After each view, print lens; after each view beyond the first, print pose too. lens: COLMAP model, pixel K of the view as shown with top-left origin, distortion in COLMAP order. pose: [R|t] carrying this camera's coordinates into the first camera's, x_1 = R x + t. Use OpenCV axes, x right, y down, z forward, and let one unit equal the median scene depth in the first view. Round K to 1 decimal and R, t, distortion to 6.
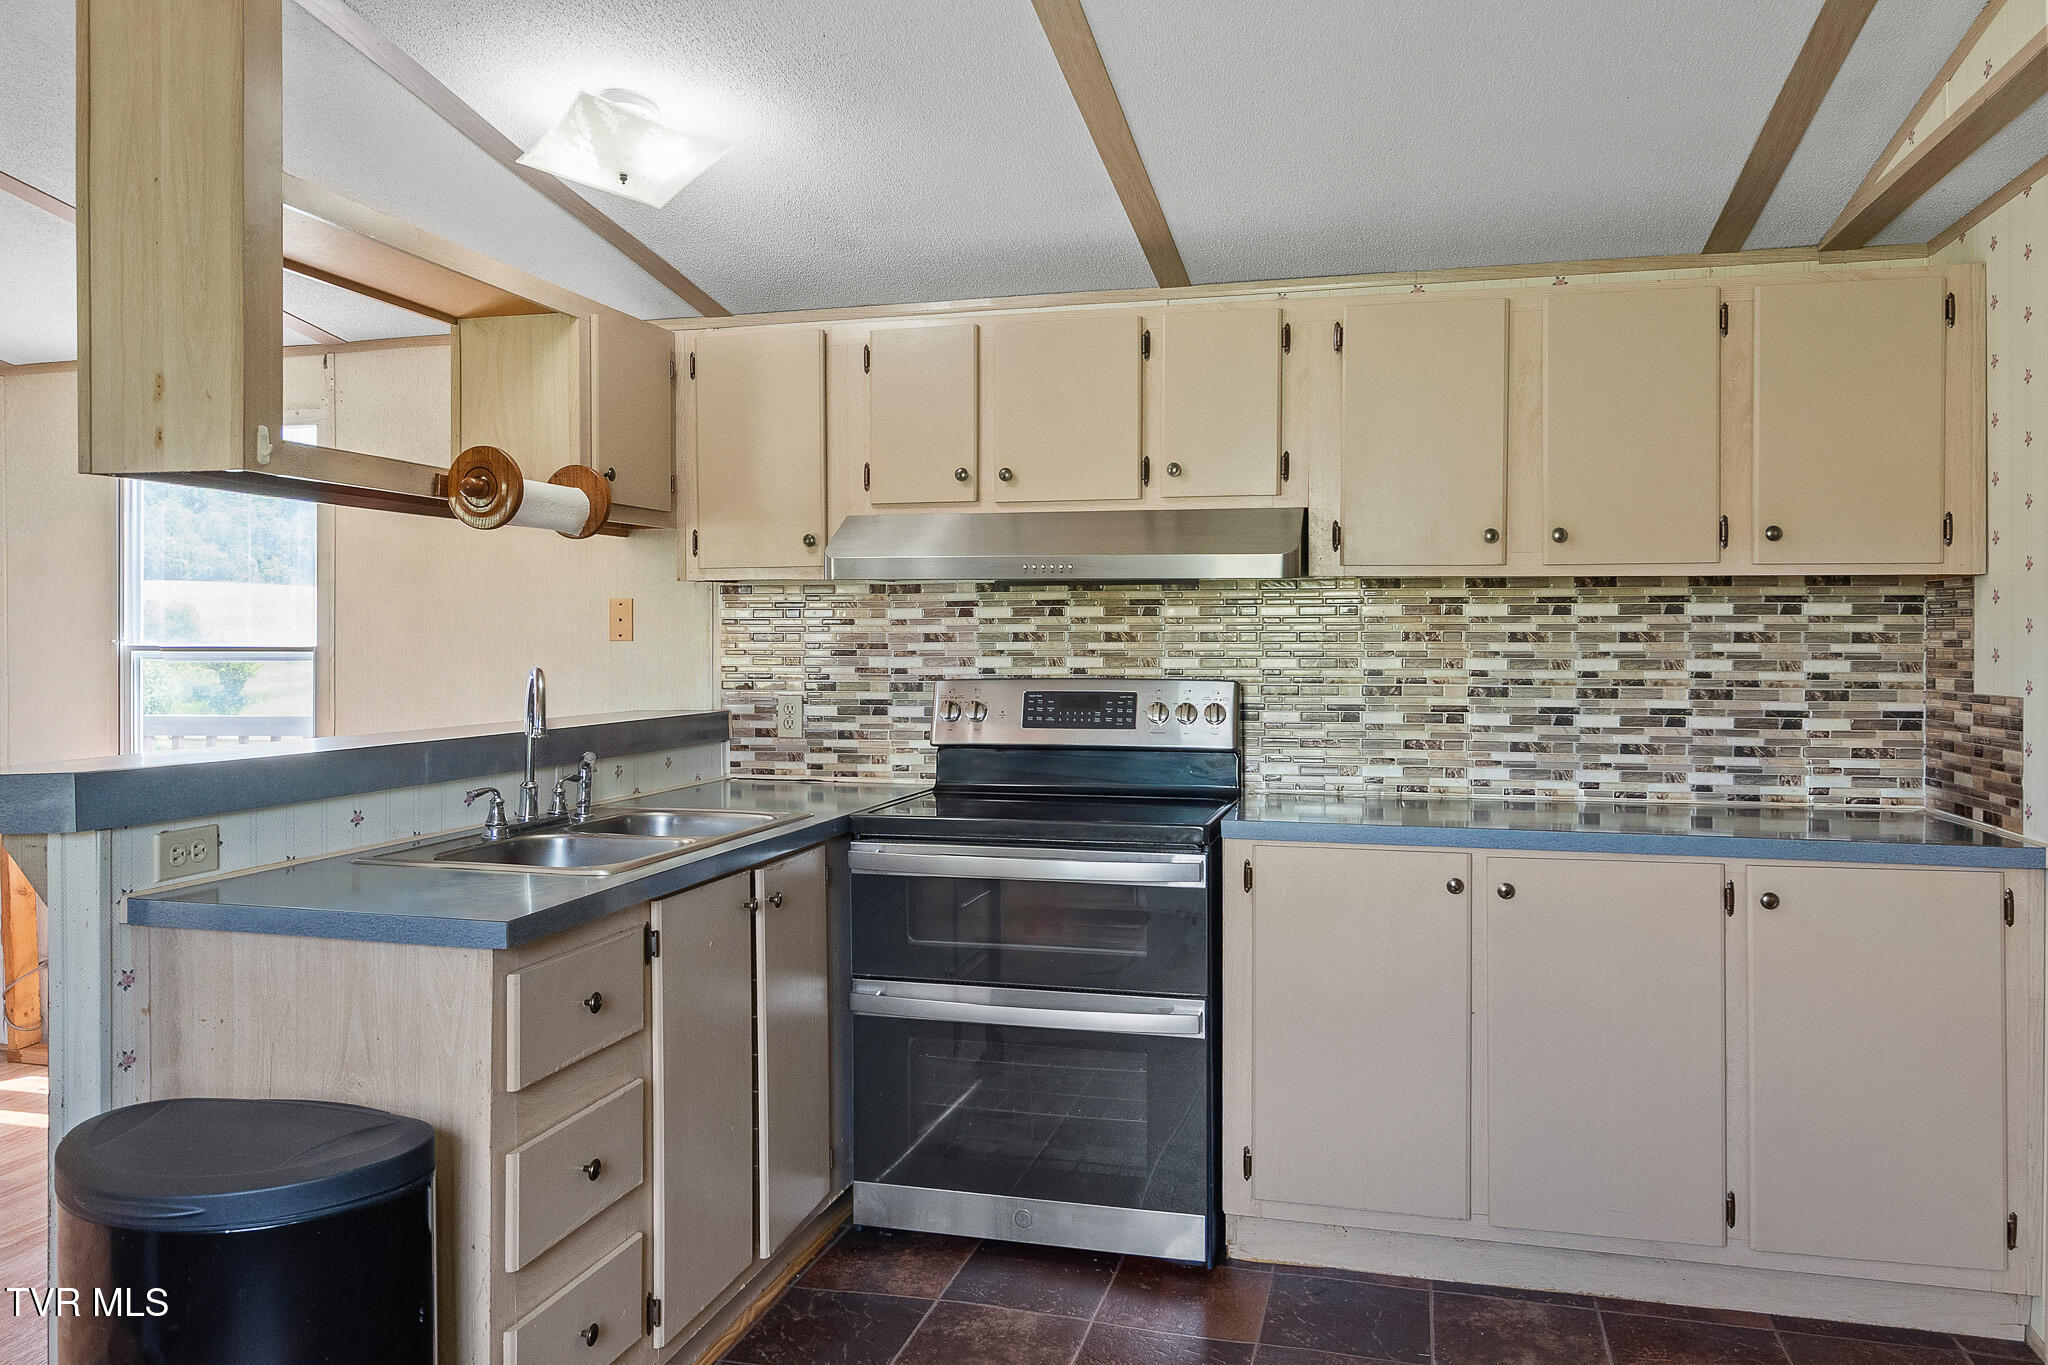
lens RADIAL K [[1446.0, 0, 1029.6], [0, 1446.0, 641.6], [0, 0, 1]] dist [-0.003489, -0.000101]
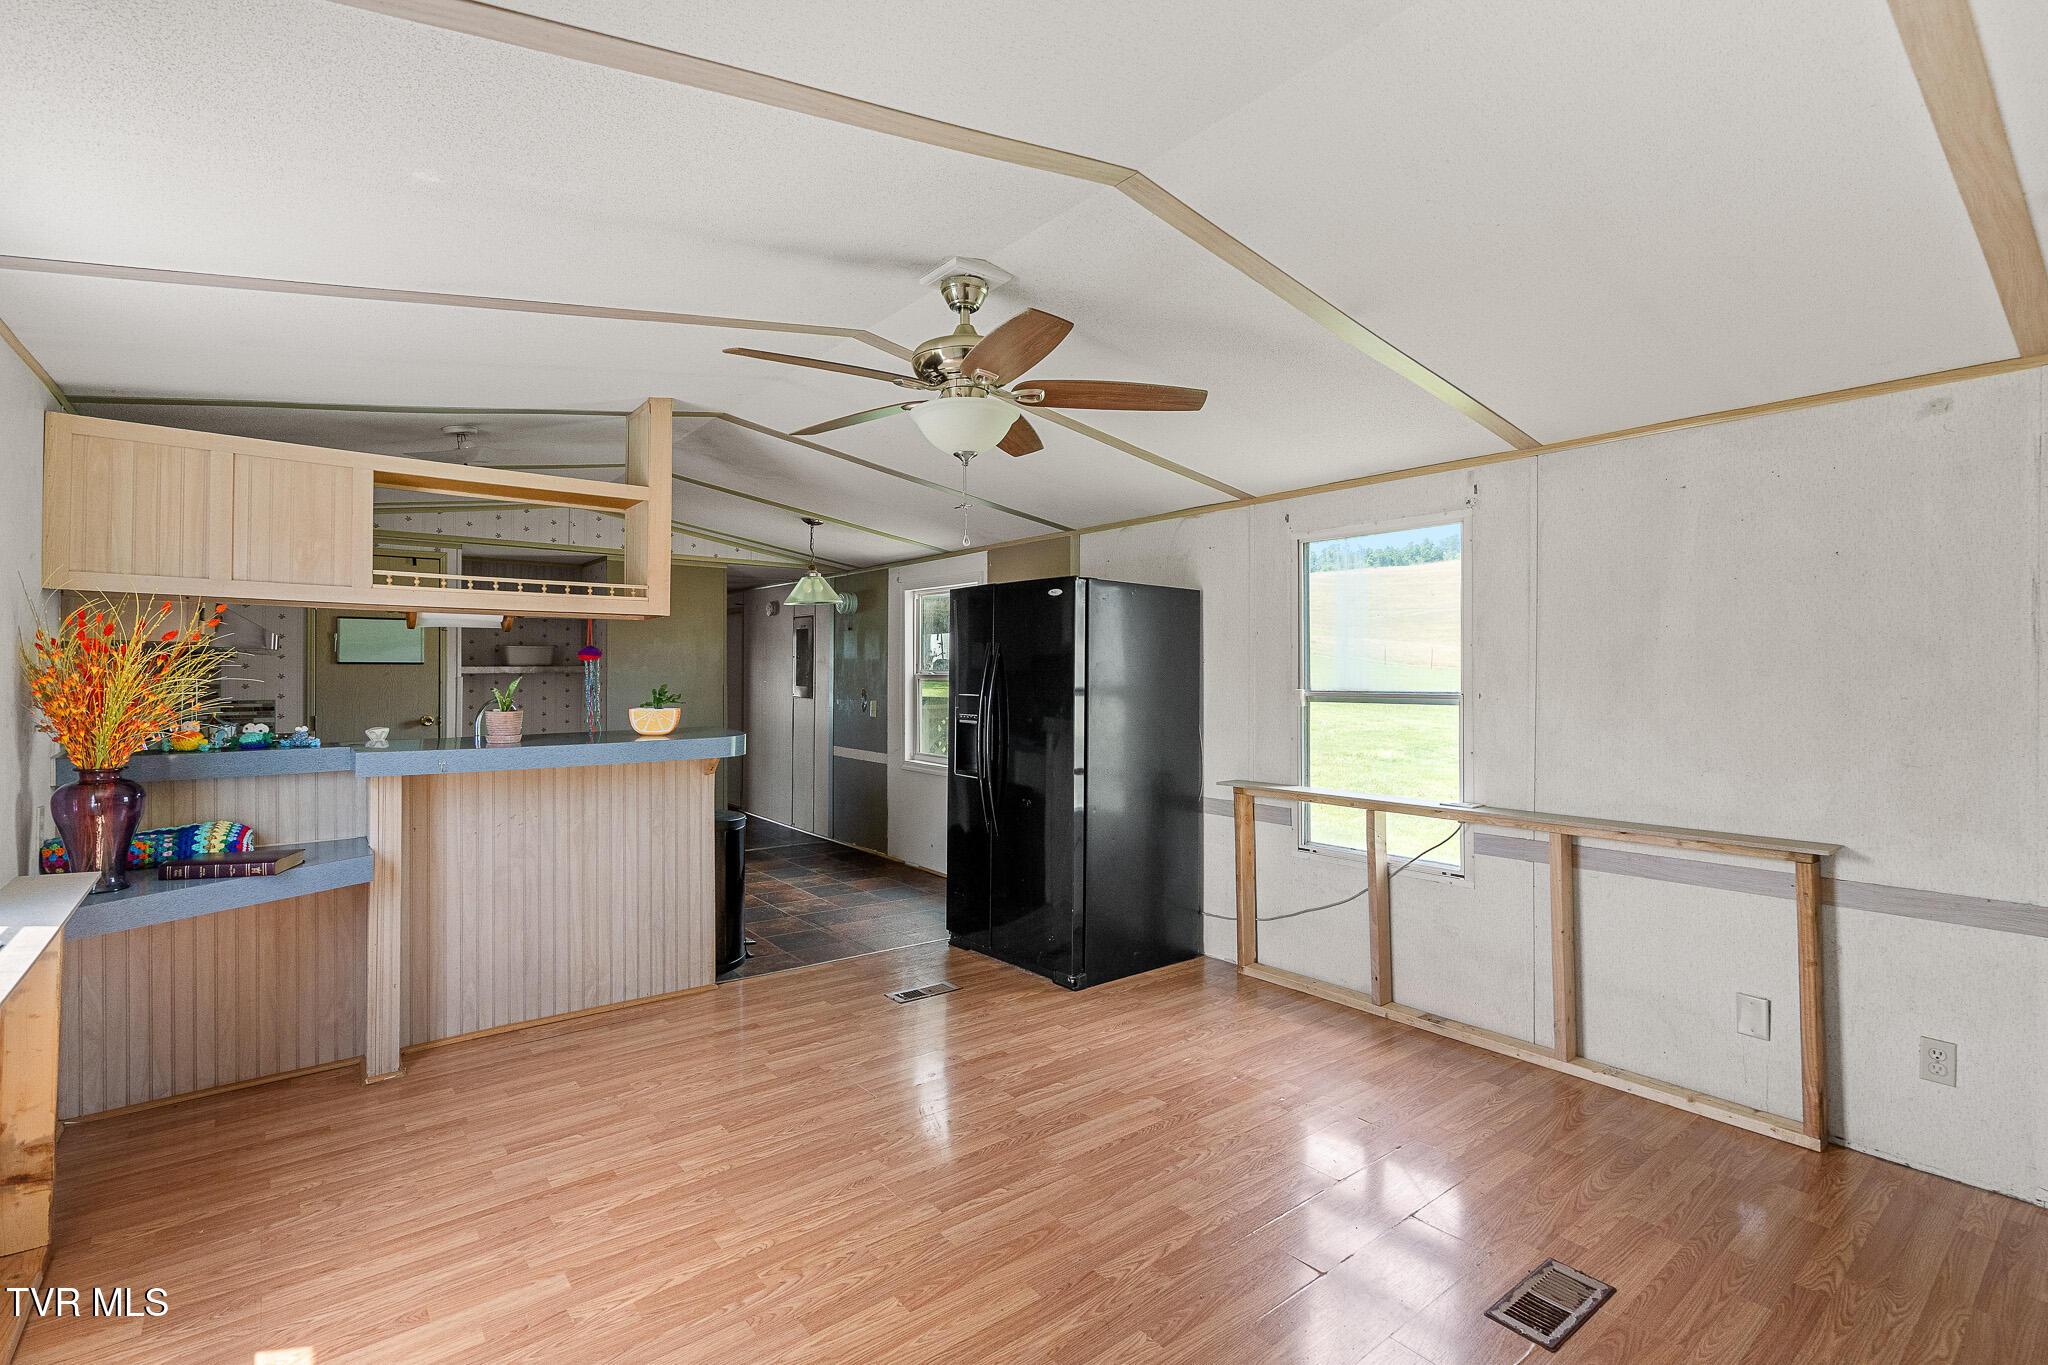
lens RADIAL K [[947.1, 0, 1025.4], [0, 947.1, 663.2], [0, 0, 1]] dist [-0.003011, 0.000762]
pose [[-0.804599, 0.009960, 0.593735, -1.512571], [0.007365, 0.999950, -0.006794, -0.012186], [-0.593772, -0.001094, -0.804632, 1.404106]]
